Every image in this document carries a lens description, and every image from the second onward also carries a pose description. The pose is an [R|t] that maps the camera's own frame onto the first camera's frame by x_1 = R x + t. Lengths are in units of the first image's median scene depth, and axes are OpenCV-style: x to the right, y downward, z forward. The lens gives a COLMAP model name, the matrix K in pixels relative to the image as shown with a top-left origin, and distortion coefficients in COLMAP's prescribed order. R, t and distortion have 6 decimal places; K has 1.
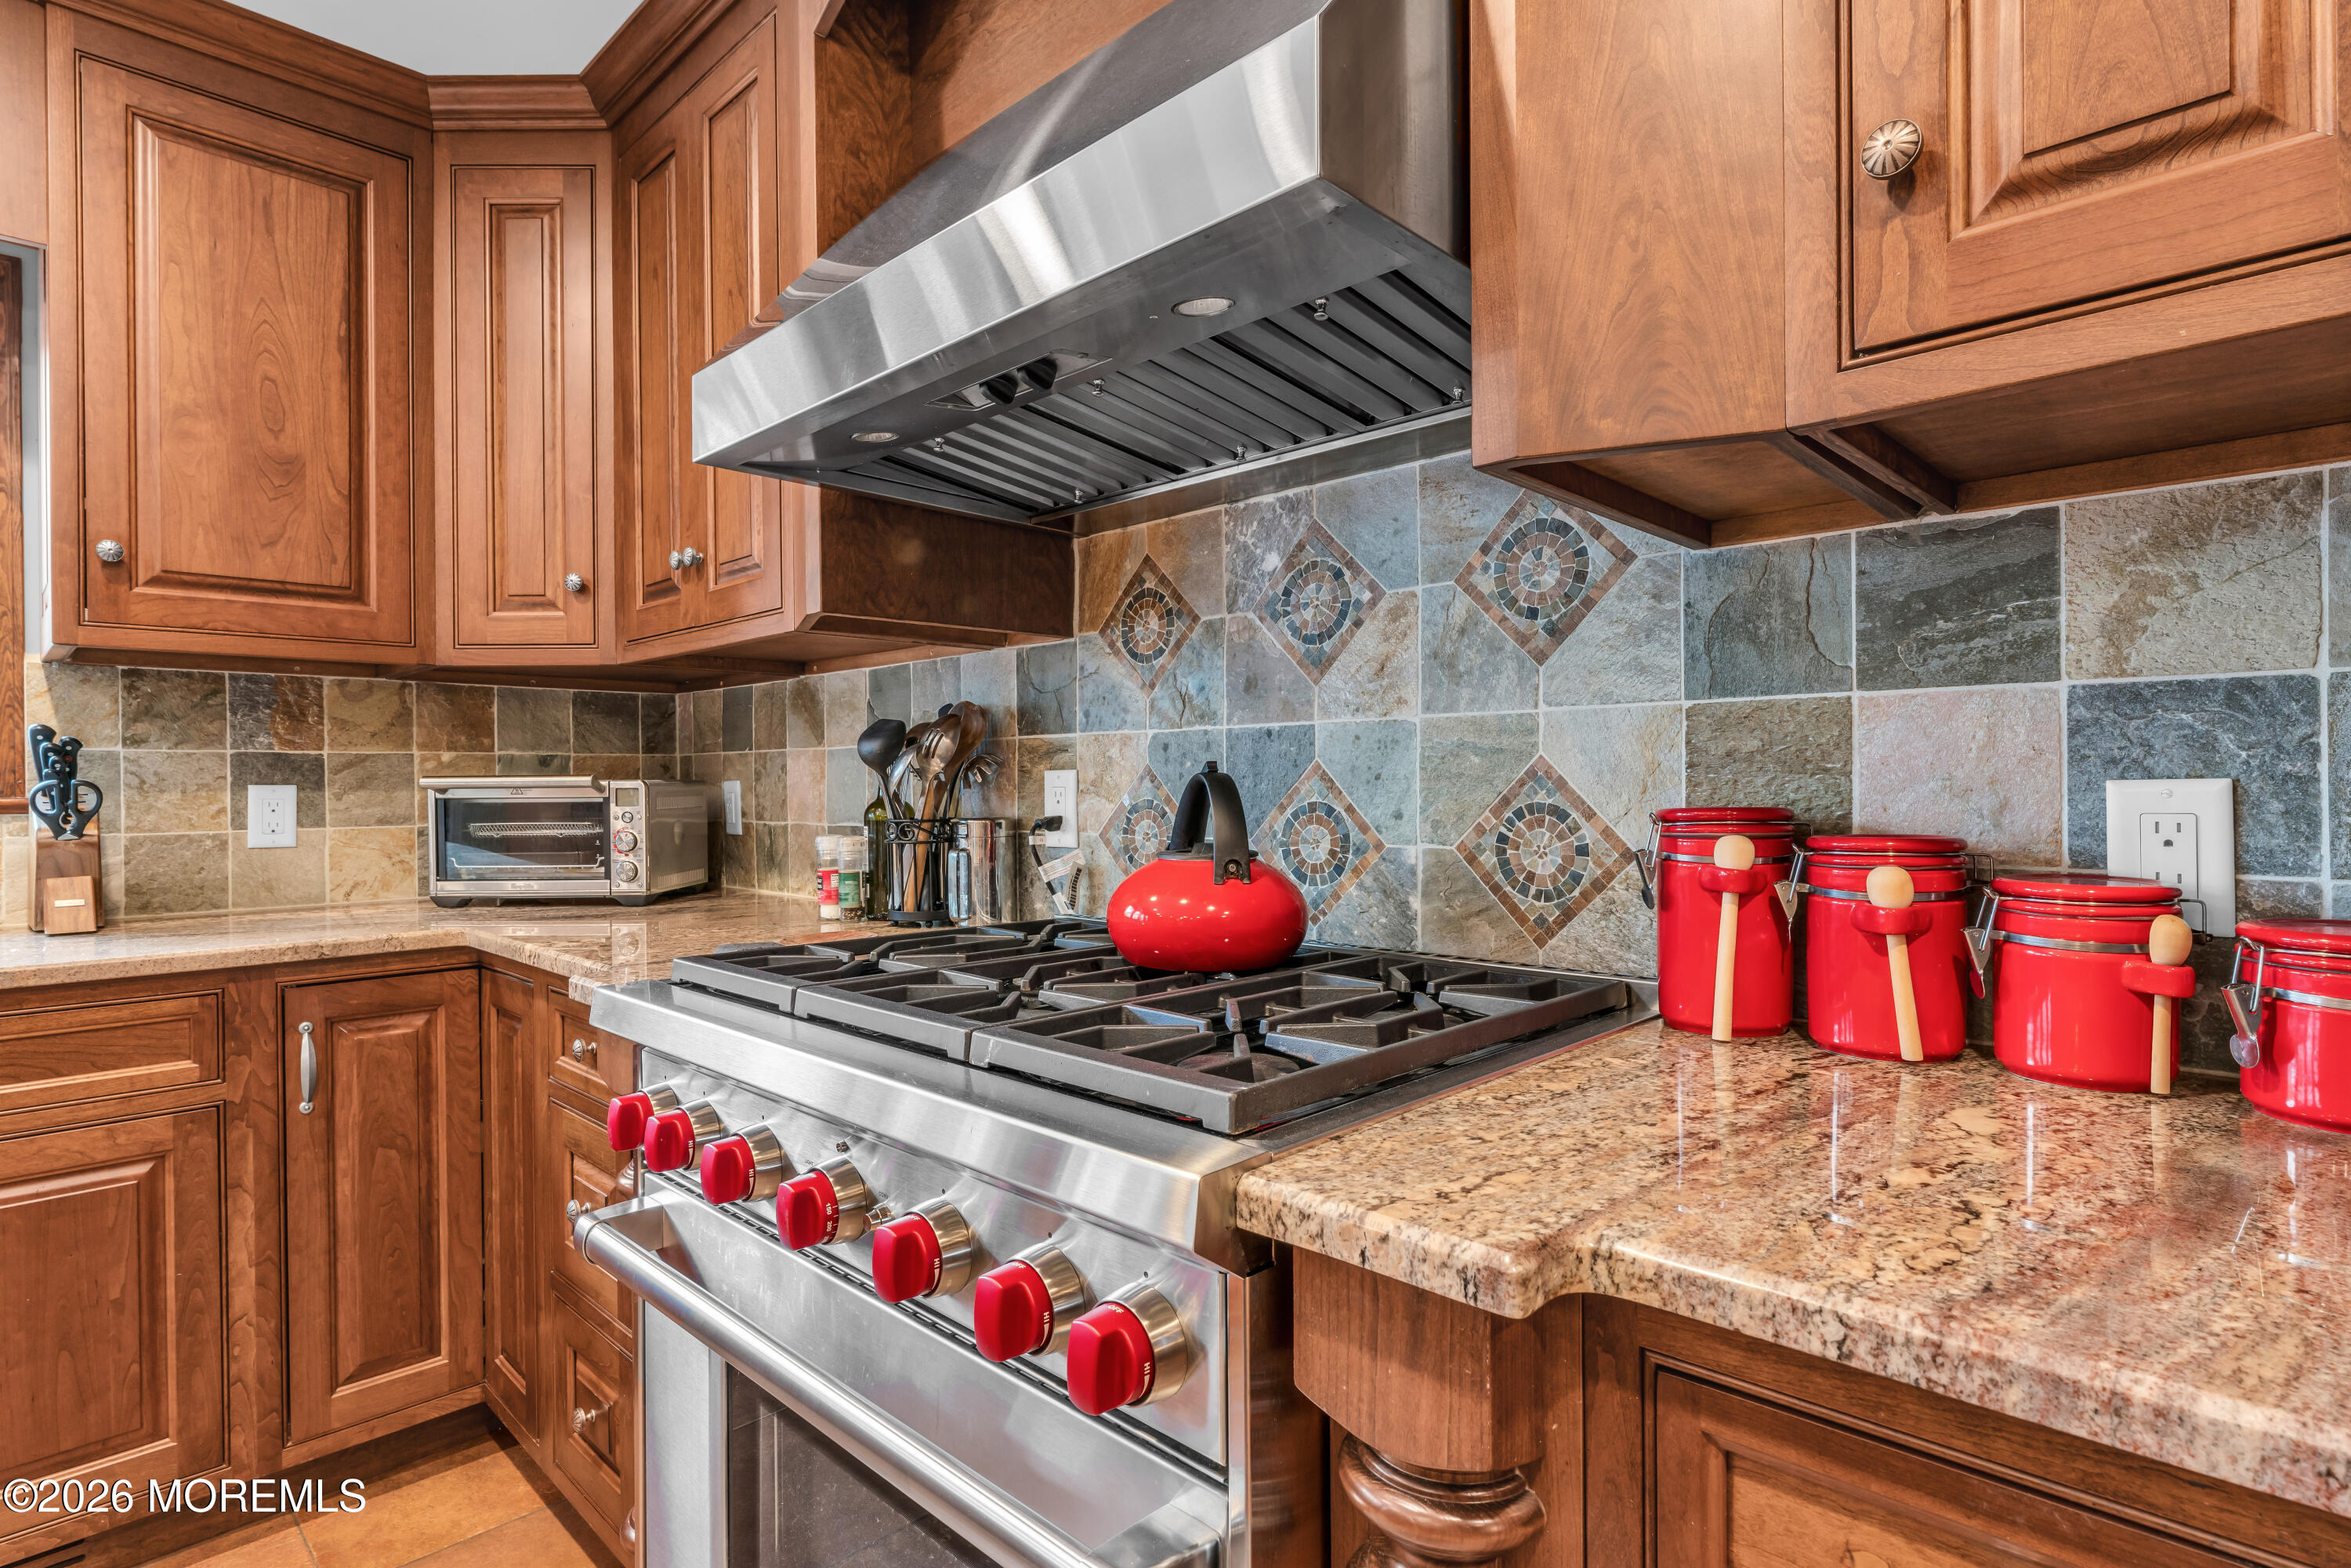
lens RADIAL K [[1170.4, 0, 1169.6], [0, 1170.4, 786.2], [0, 0, 1]] dist [-0.001900, -0.001087]
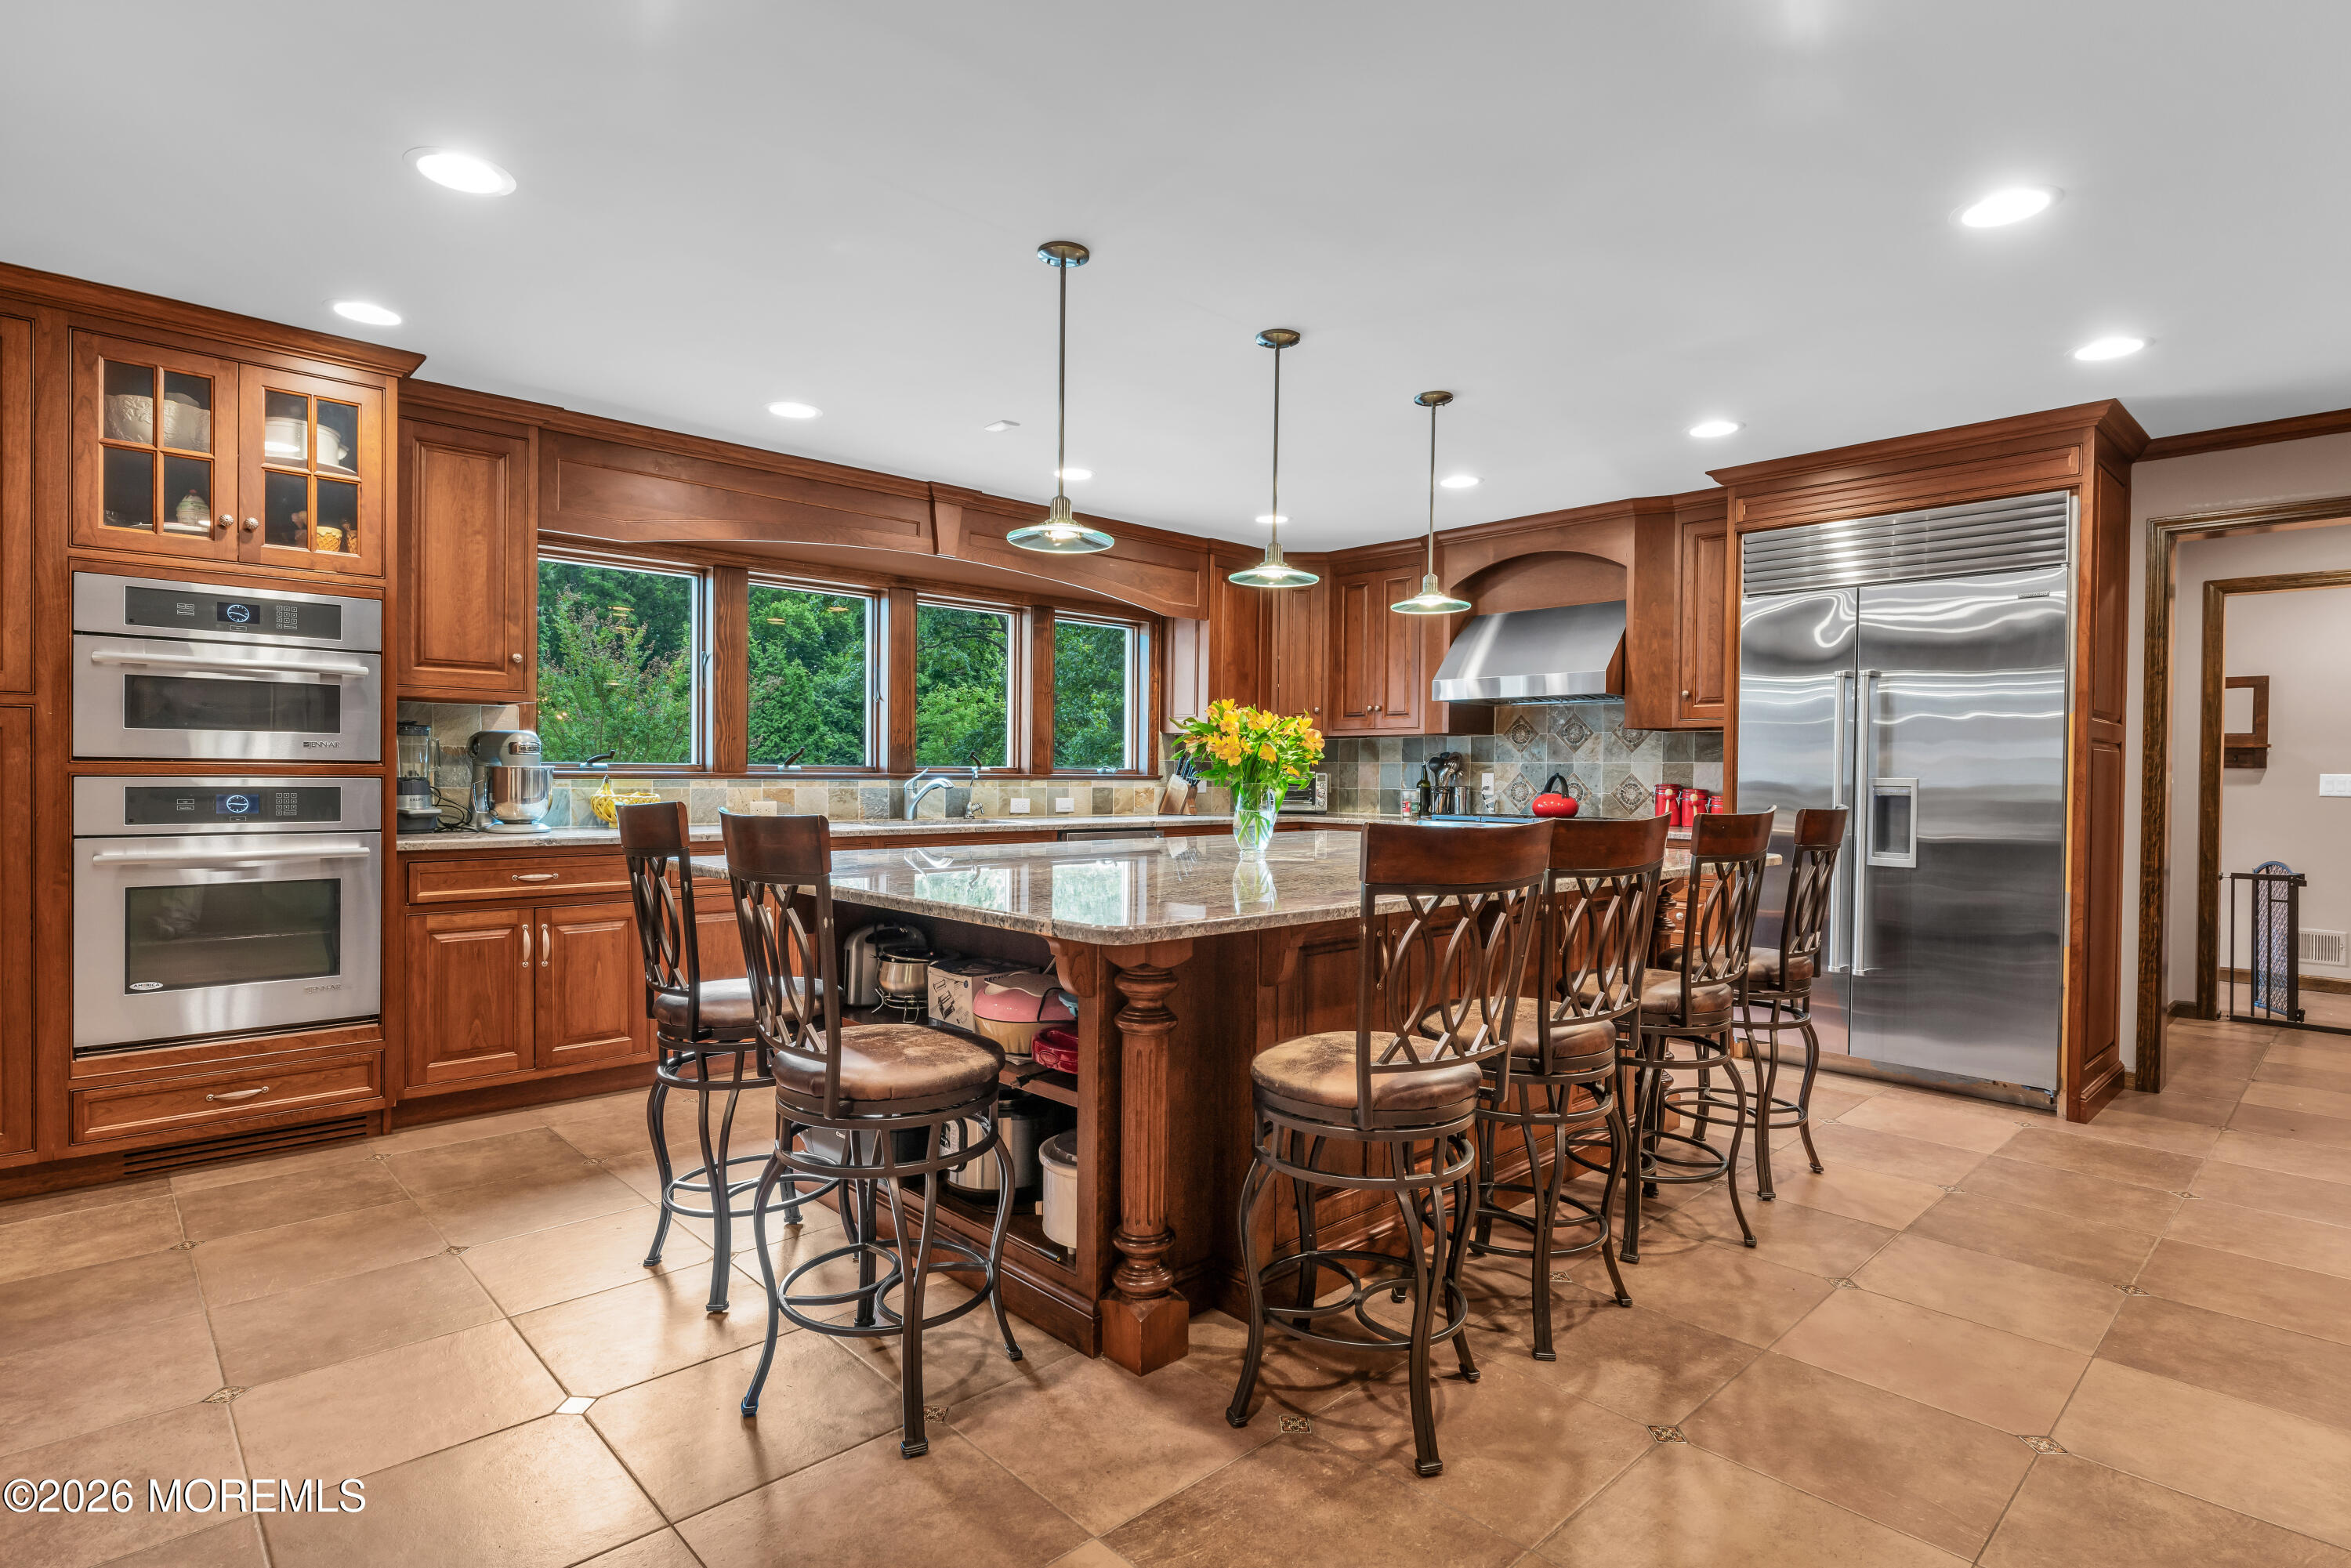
lens RADIAL K [[1170.4, 0, 1169.6], [0, 1170.4, 786.2], [0, 0, 1]] dist [-0.001900, -0.001087]
pose [[0.998794, 0.017048, -0.046048, -1.159369], [-0.016680, 0.999826, 0.008368, 0.016670], [0.046183, -0.007590, 0.998904, -3.322196]]
